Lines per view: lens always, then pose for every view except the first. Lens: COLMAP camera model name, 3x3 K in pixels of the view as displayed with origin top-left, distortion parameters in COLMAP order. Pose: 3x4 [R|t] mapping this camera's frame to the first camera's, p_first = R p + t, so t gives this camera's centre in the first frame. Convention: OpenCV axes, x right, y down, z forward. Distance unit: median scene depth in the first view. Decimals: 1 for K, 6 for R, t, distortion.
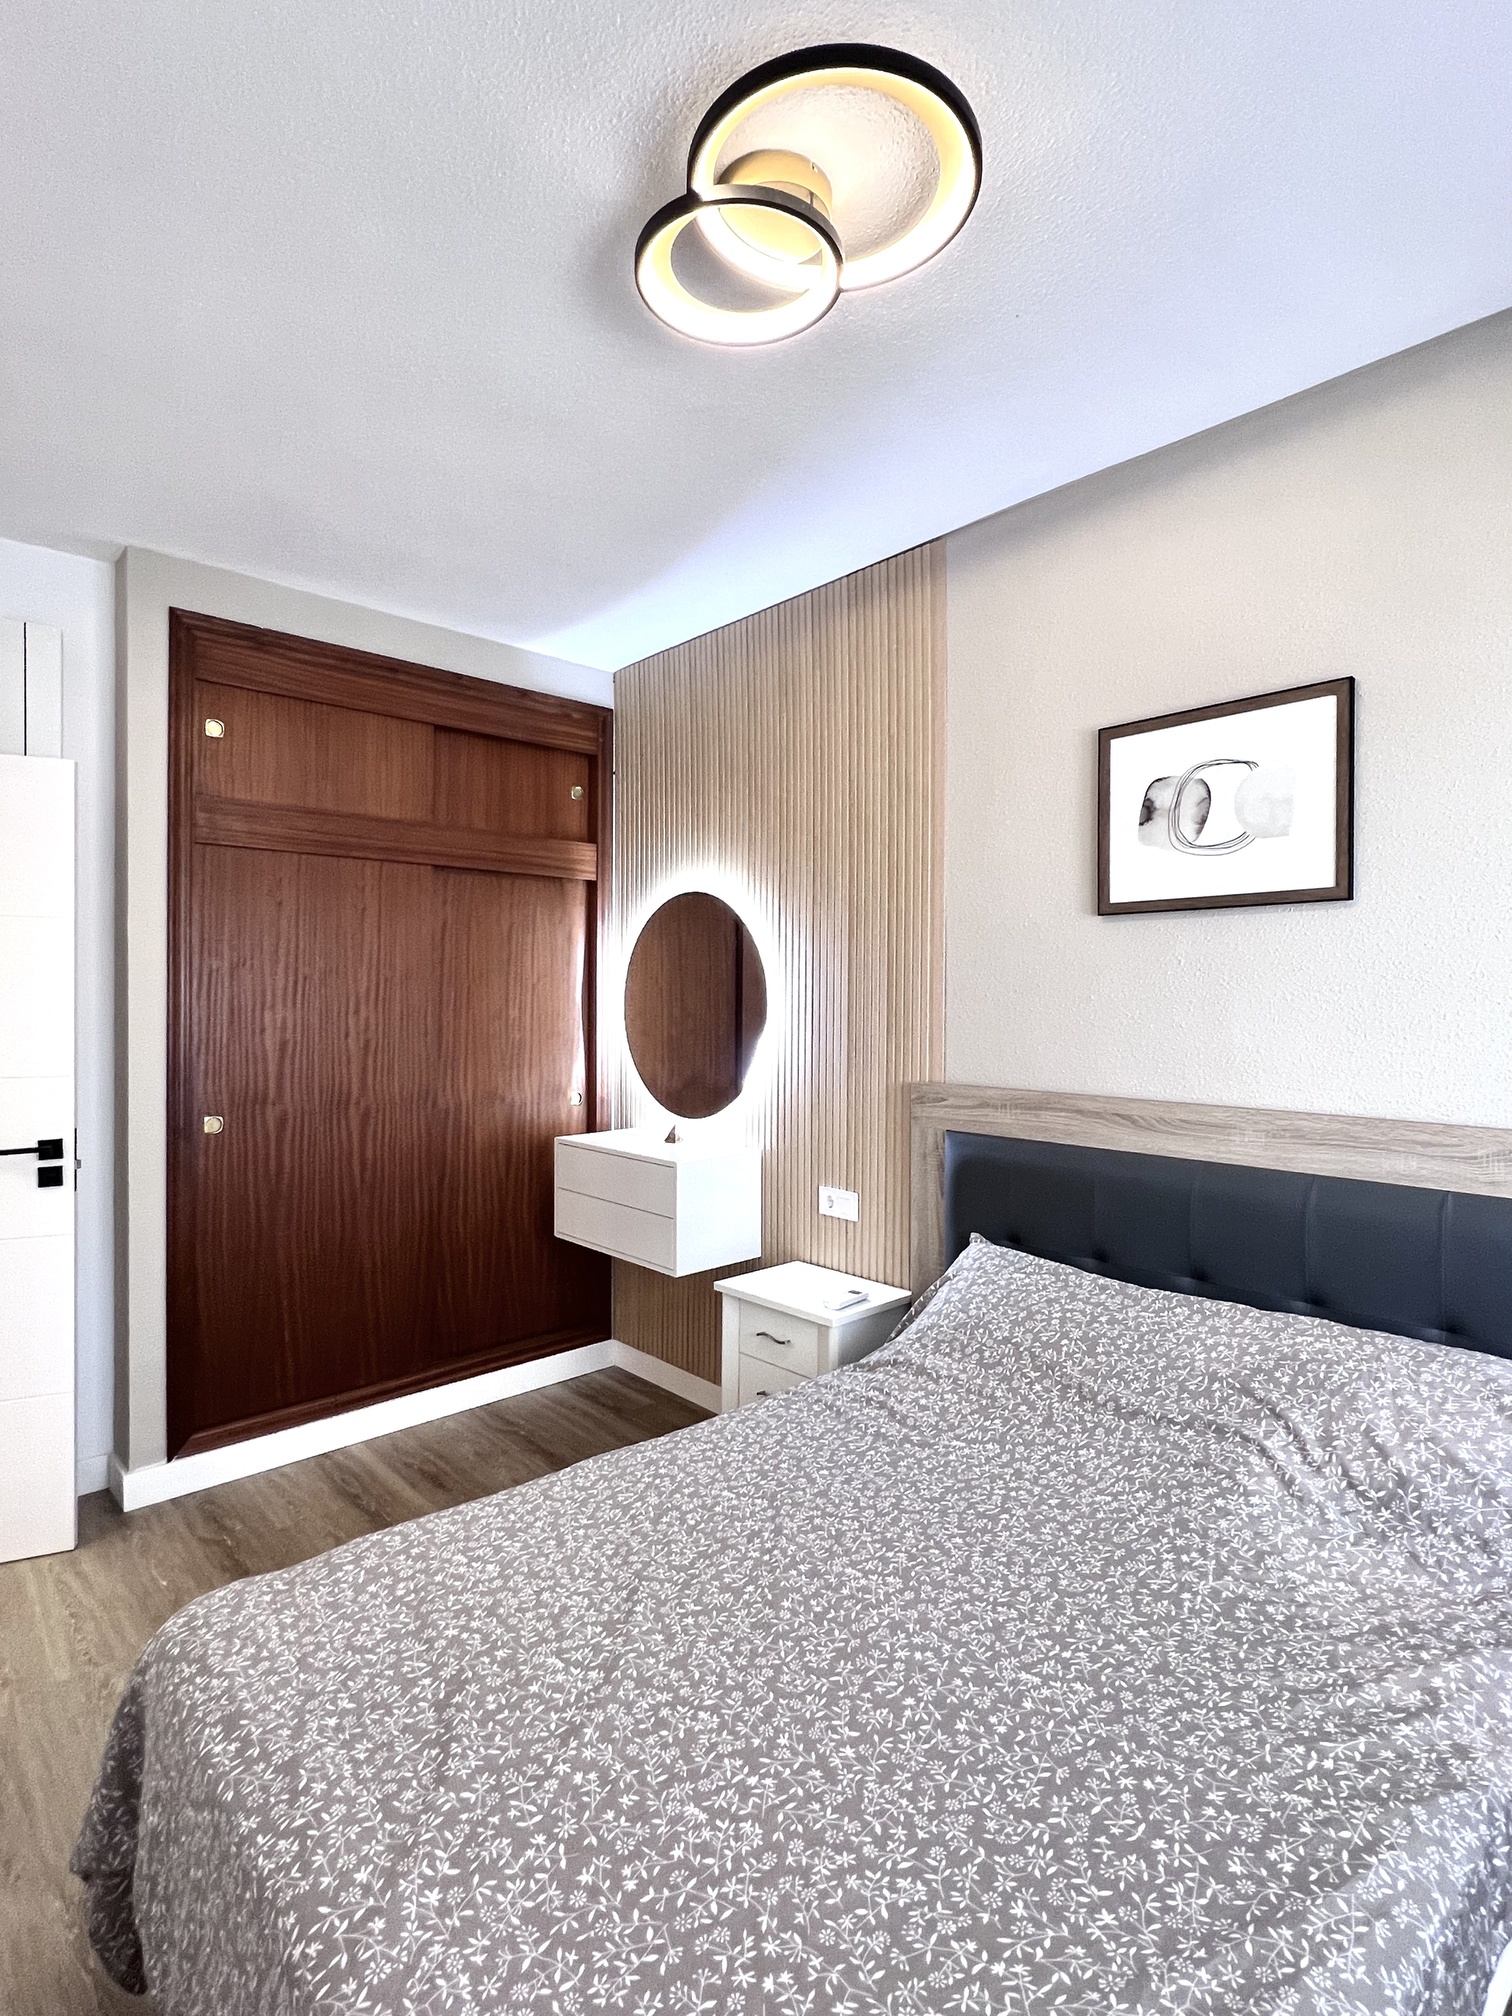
lens RADIAL K [[1001.6, 0, 753.5], [0, 1001.6, 1000.5], [0, 0, 1]] dist [0.000091, -0.002924]
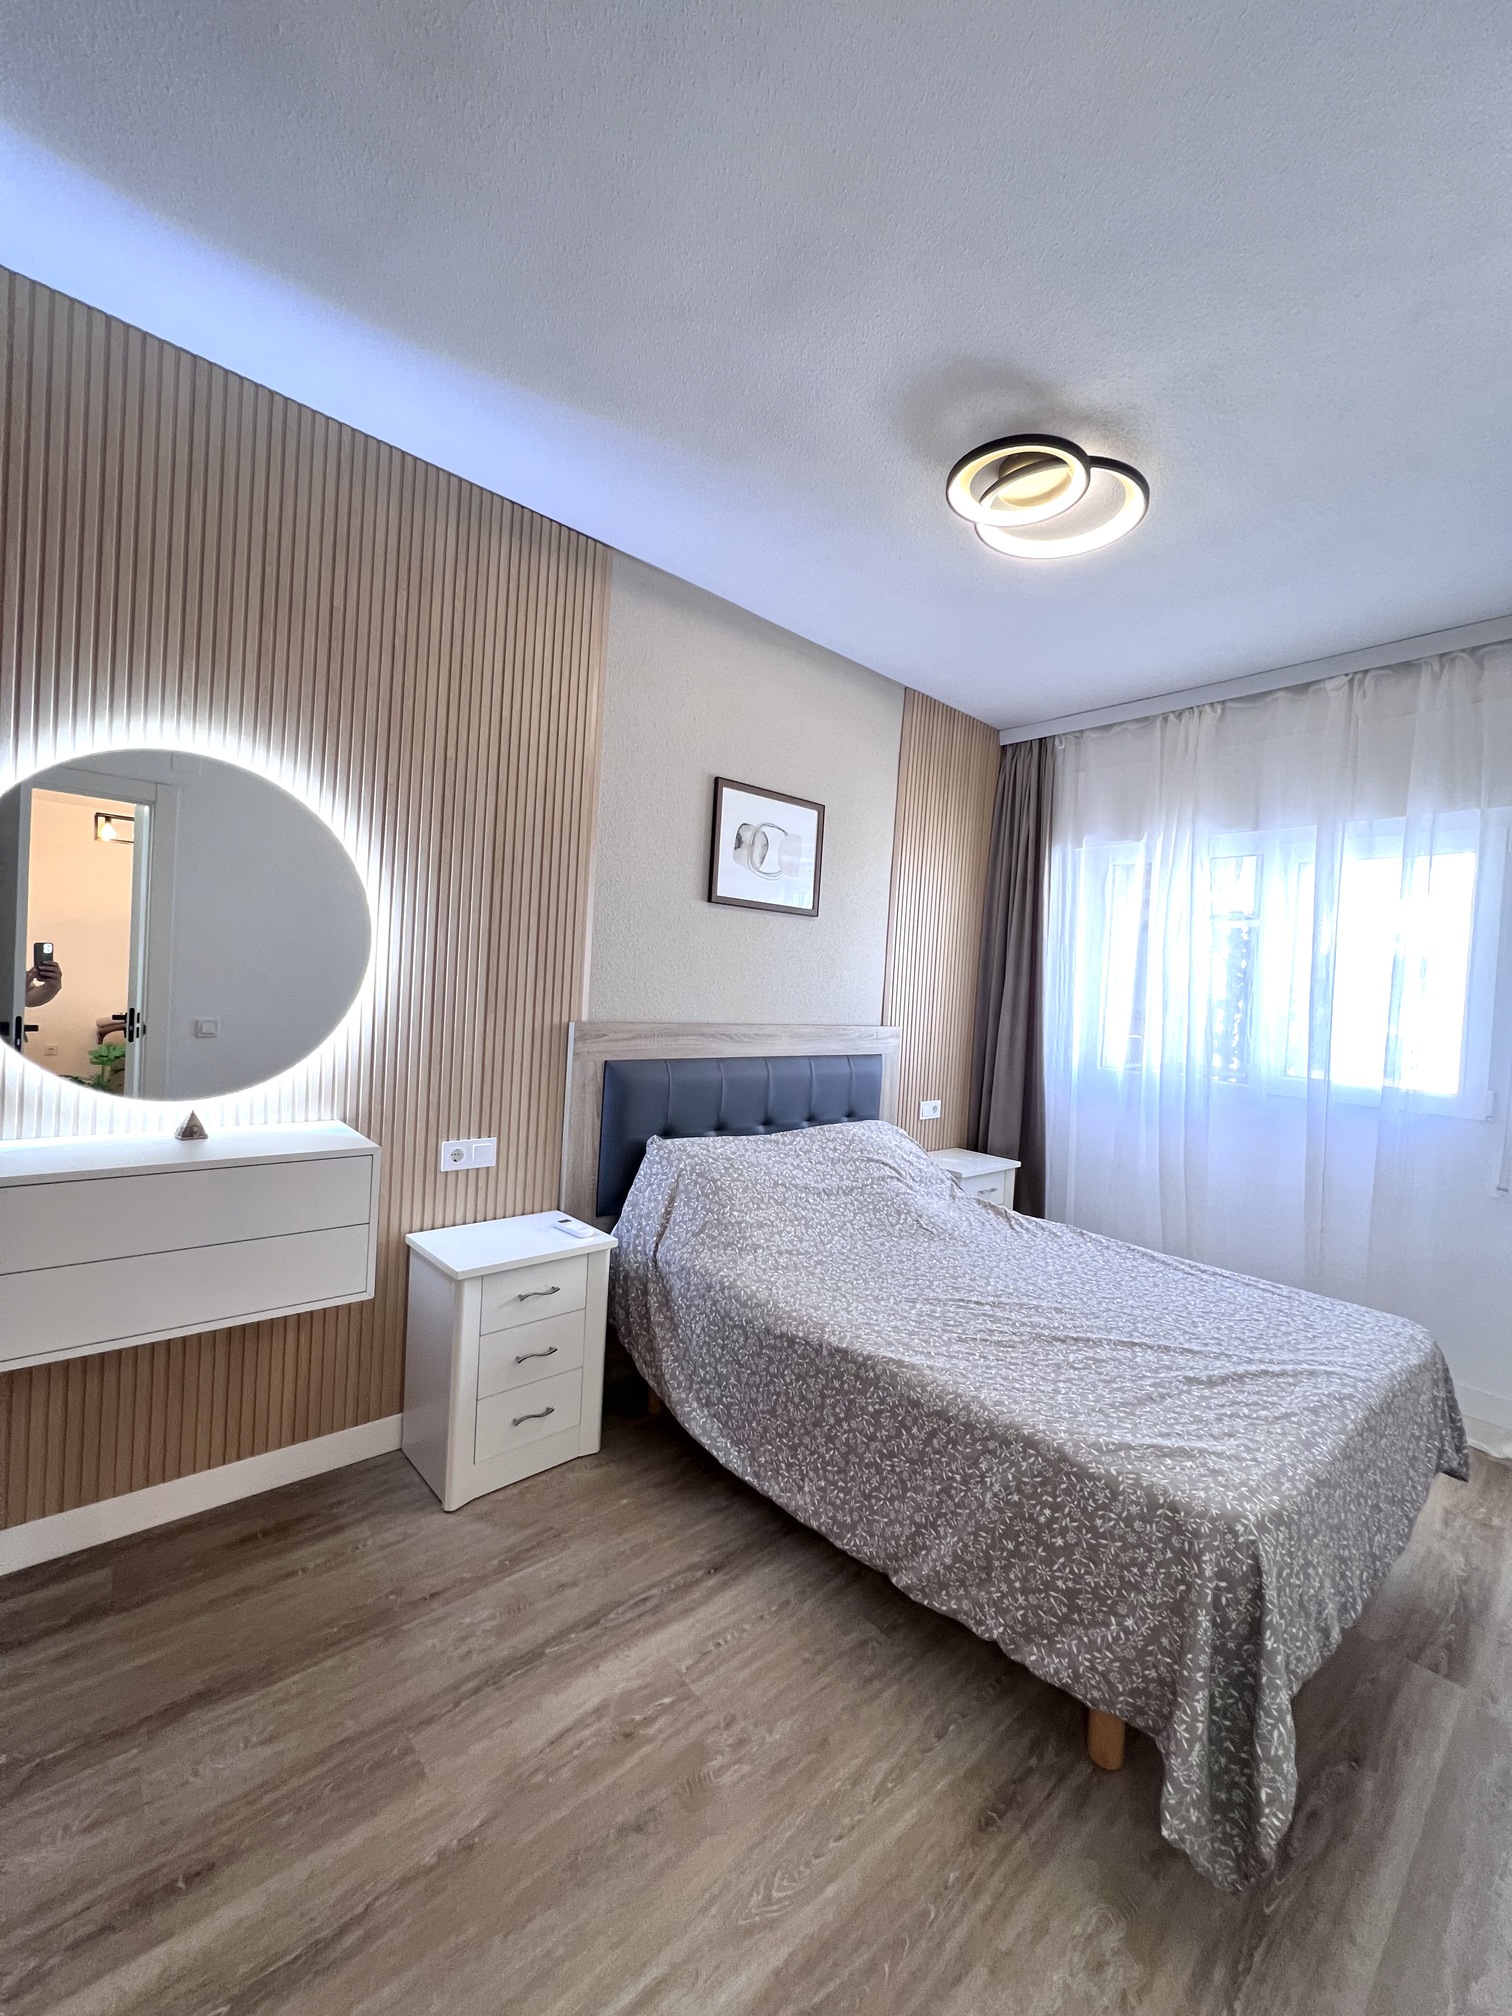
lens RADIAL K [[809.6, 0, 752.9], [0, 809.6, 1000.6], [0, 0, 1]] dist [-0.001185, -0.000069]
pose [[0.022020, -0.026393, 0.999409, -0.865406], [-0.054294, 0.998145, 0.027556, 0.024705], [-0.998282, -0.054868, 0.020546, 0.911852]]
